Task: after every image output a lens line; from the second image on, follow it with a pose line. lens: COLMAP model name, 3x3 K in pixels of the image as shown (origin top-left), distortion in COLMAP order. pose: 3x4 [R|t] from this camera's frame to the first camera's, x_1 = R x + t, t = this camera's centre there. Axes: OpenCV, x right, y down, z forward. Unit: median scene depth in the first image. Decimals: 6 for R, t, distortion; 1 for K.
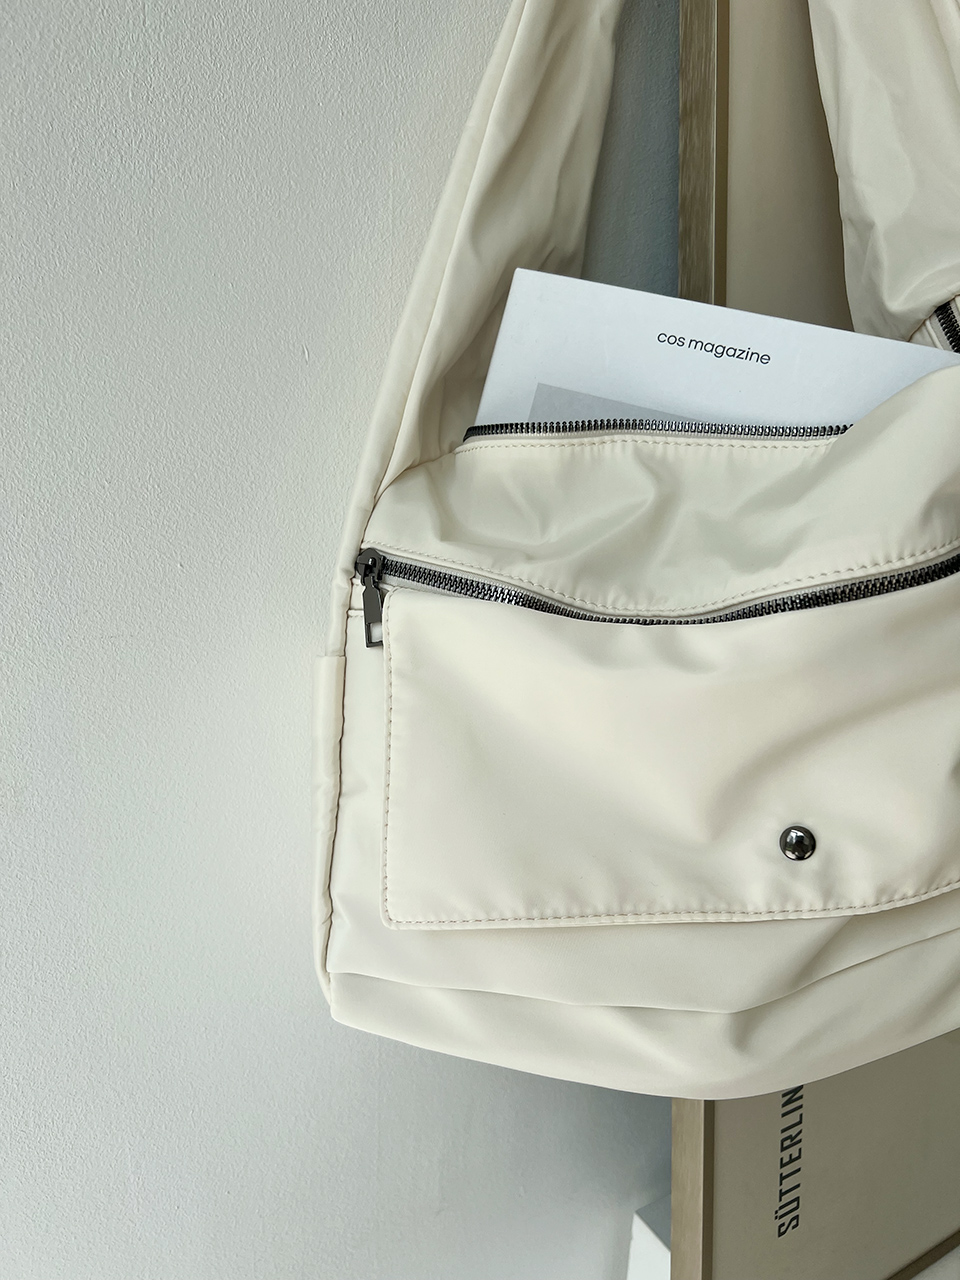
lens RADIAL K [[981.9, 0, 479.8], [0, 981.9, 647.7], [0, 0, 1]] dist [0.068568, -0.094669]
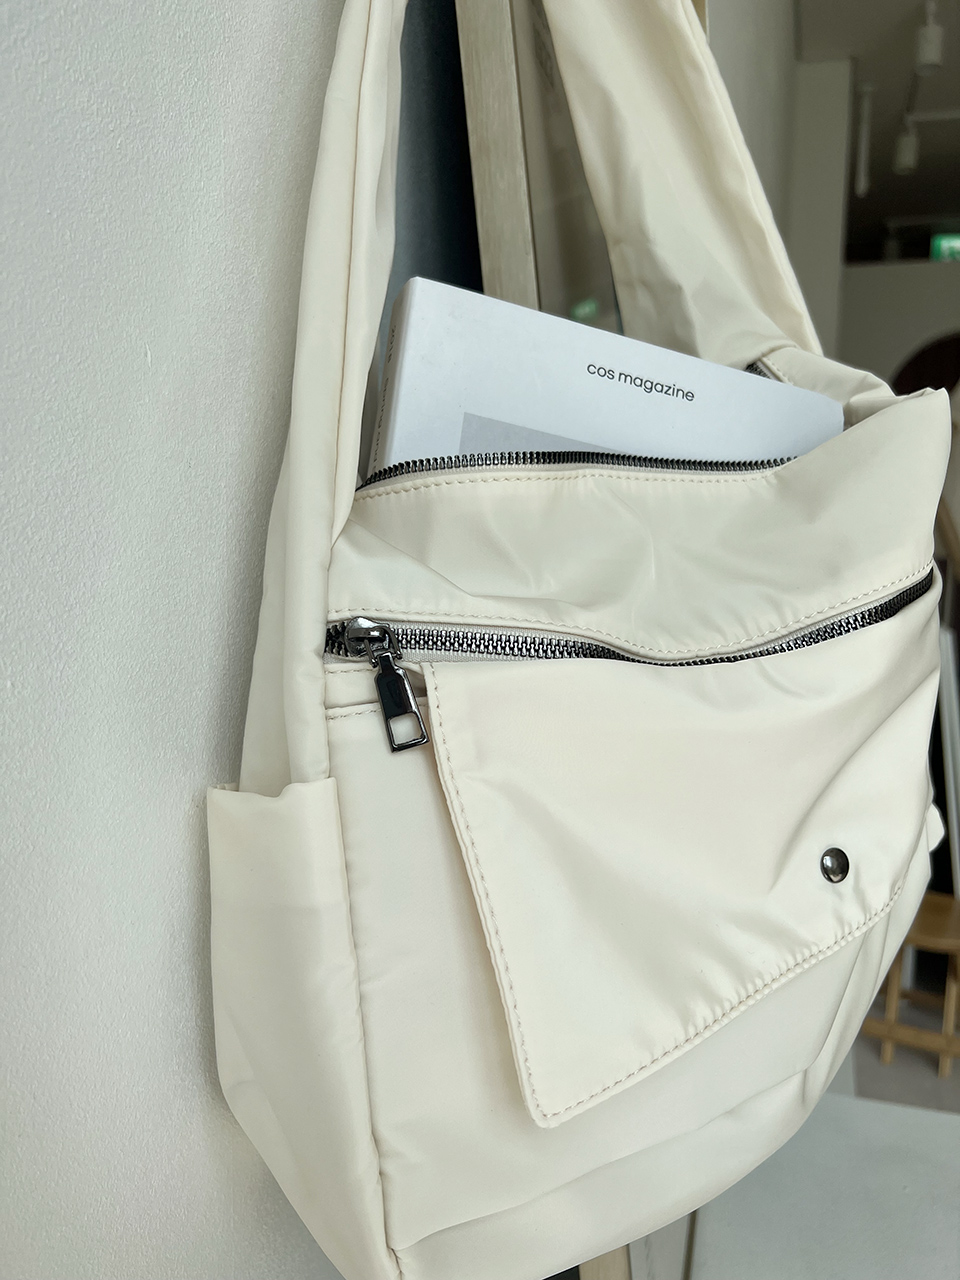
lens RADIAL K [[981.9, 0, 479.8], [0, 981.9, 647.7], [0, 0, 1]] dist [0.068568, -0.094669]
pose [[0.738824, -0.099788, 0.666470, -0.538725], [0.177206, 0.982940, -0.049272, -0.029161], [-0.650182, 0.154506, 0.743902, 0.419961]]
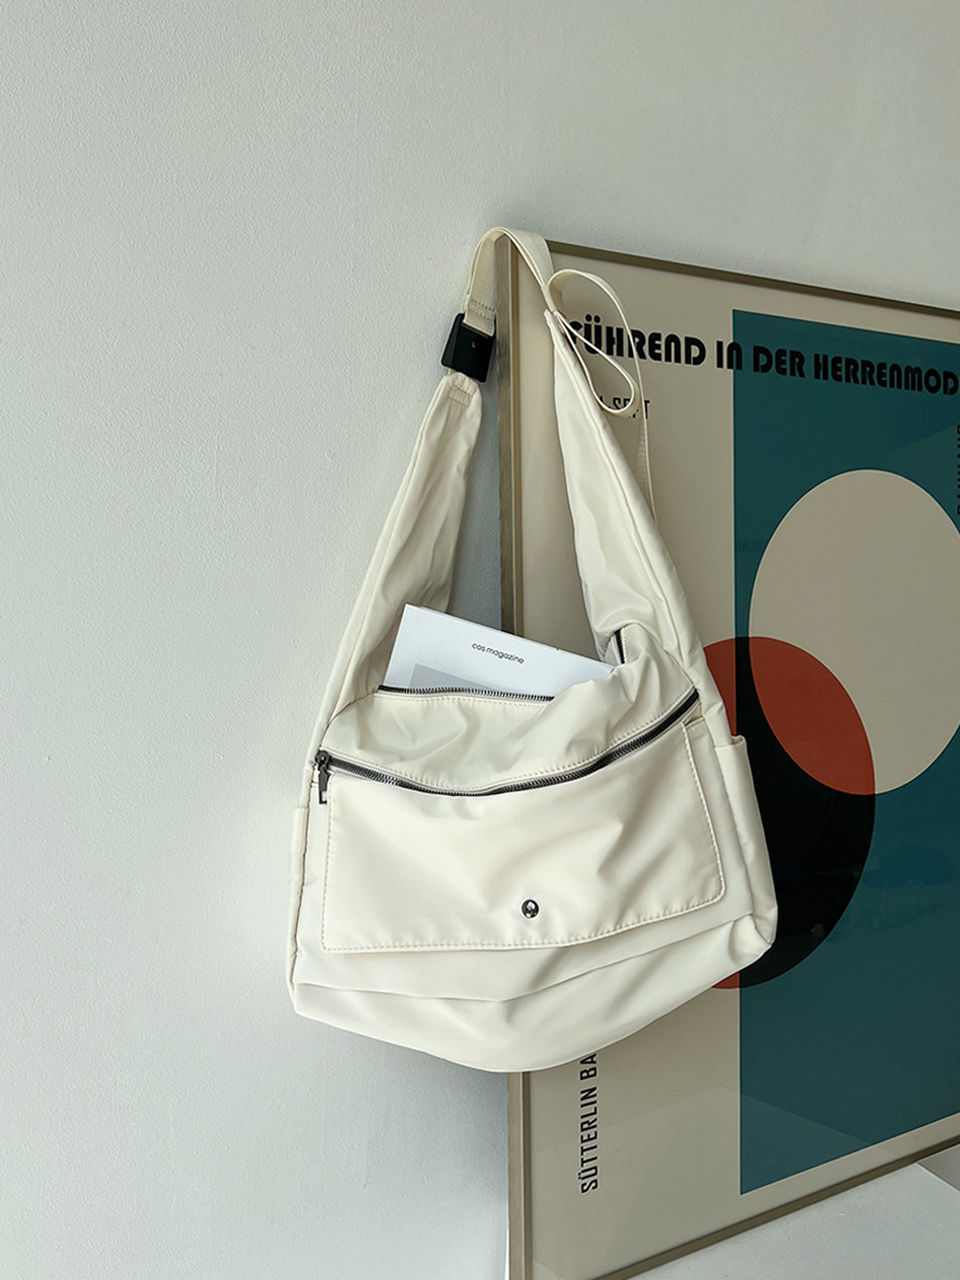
lens RADIAL K [[1104.9, 0, 479.6], [0, 1104.9, 605.8], [0, 0, 1]] dist [0.113764, -0.208320]
pose [[0.999695, 0.008663, -0.023109, 0.244953], [-0.011924, 0.989369, -0.144934, -0.072896], [0.021608, 0.145166, 0.989171, -1.198735]]
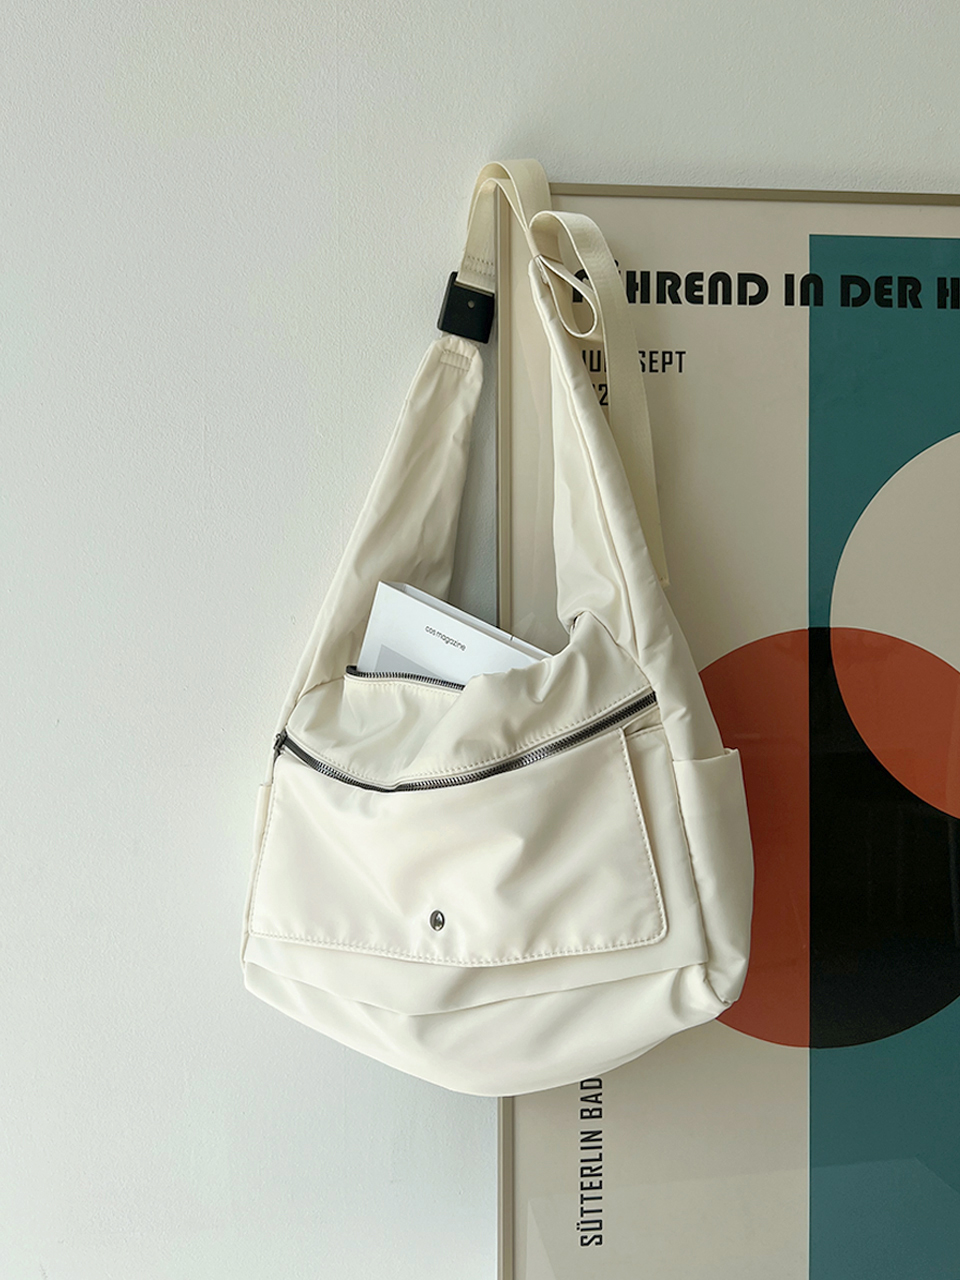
lens RADIAL K [[1091.2, 0, 498.1], [0, 1091.2, 575.1], [0, 0, 1]] dist [0.074757, -0.099458]
pose [[0.905951, 0.017948, -0.423002, 1.159813], [-0.079600, 0.988505, -0.128538, -0.162886], [0.415833, 0.150120, 0.896965, -0.780571]]
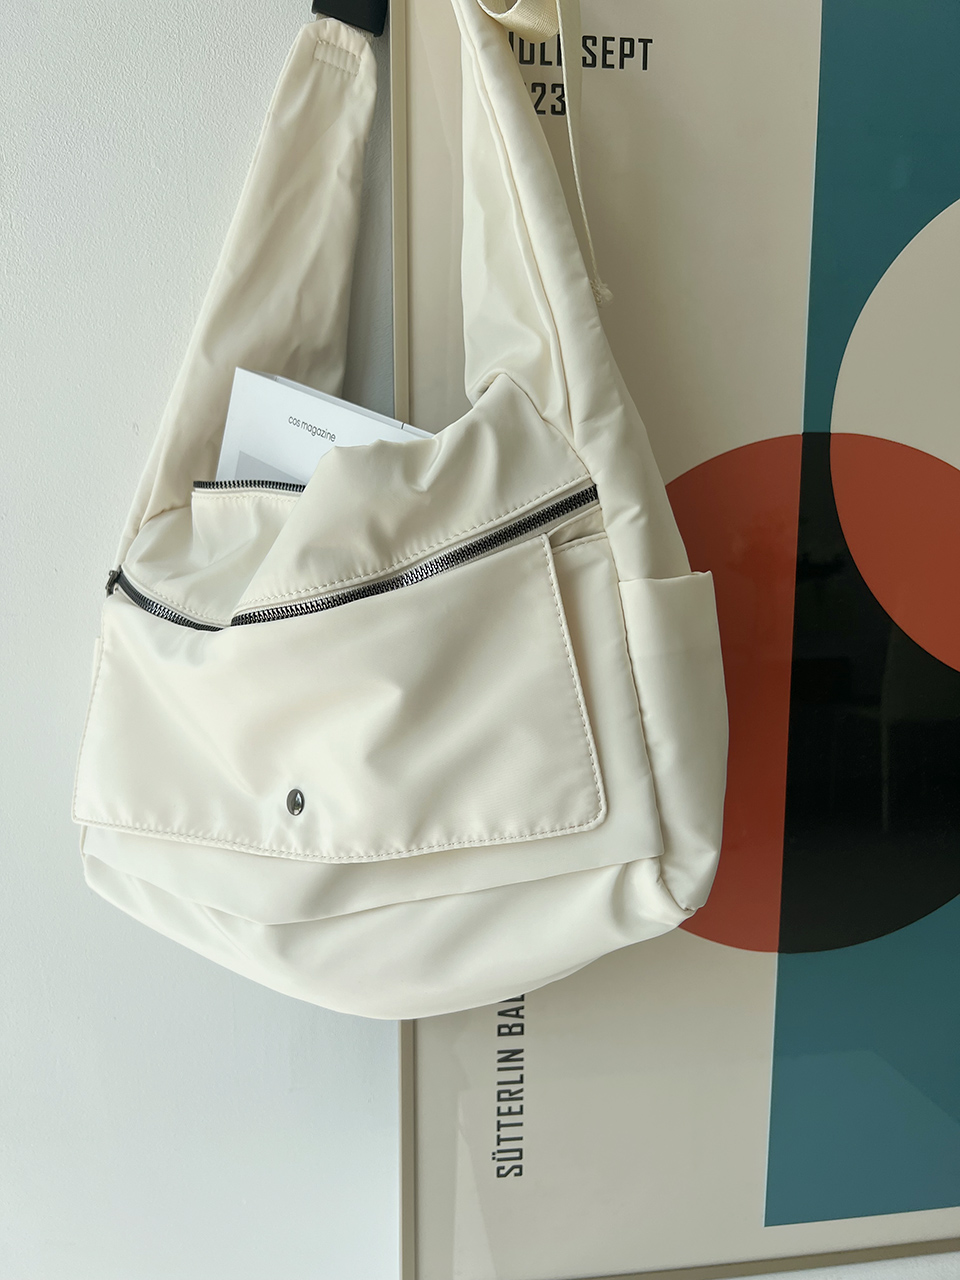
lens RADIAL K [[988.0, 0, 480.0], [0, 988.0, 640.0], [0, 0, 1]] dist [0.060110, -0.104151]
pose [[0.909573, 0.077519, -0.408250, 0.991046], [-0.082746, 0.996559, 0.004870, -0.044057], [0.407223, 0.029351, 0.912857, -0.113924]]
